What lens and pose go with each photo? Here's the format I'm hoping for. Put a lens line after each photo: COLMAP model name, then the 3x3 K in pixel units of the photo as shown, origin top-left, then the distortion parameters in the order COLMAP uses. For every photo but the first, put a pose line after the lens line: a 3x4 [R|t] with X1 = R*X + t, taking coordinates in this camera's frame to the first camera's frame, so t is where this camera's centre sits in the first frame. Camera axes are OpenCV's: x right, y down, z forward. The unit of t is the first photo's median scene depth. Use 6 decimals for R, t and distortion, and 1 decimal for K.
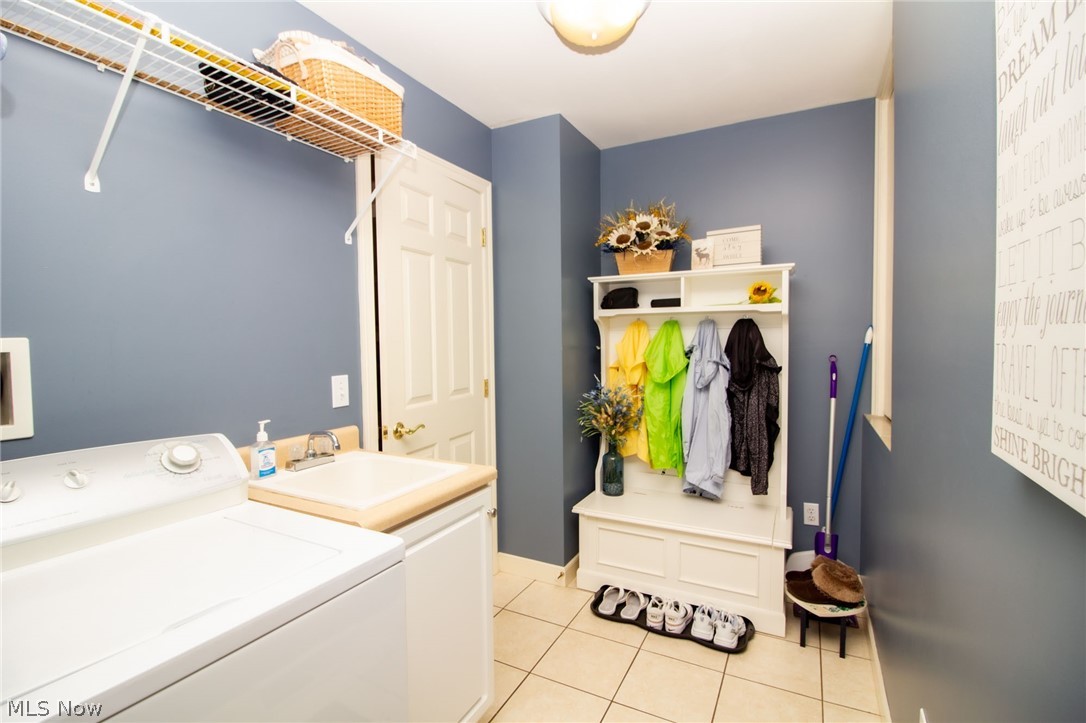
lens RADIAL K [[511.0, 0, 540.8], [0, 511.0, 360.0], [0, 0, 1]] dist [-0.000052, -0.014862]
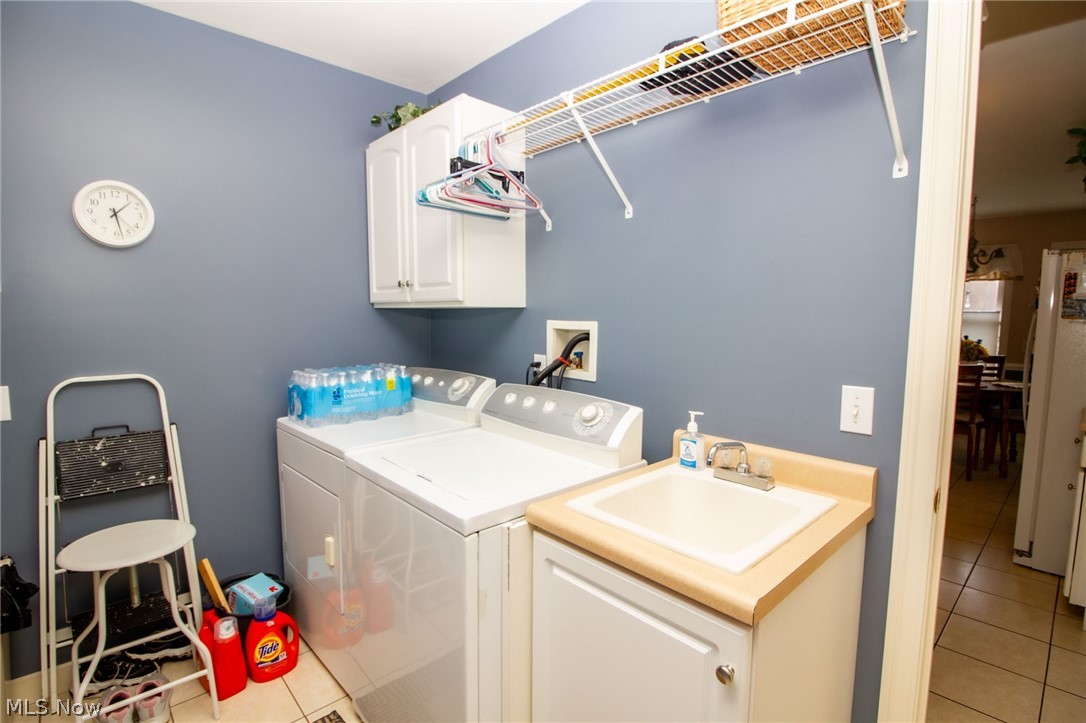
lens RADIAL K [[511.0, 0, 540.8], [0, 511.0, 360.0], [0, 0, 1]] dist [-0.000052, -0.014862]
pose [[-0.334129, 0.095052, -0.937722, 0.458897], [-0.042062, 0.992407, 0.115583, -0.078983], [0.941588, 0.078062, -0.327594, 1.034302]]
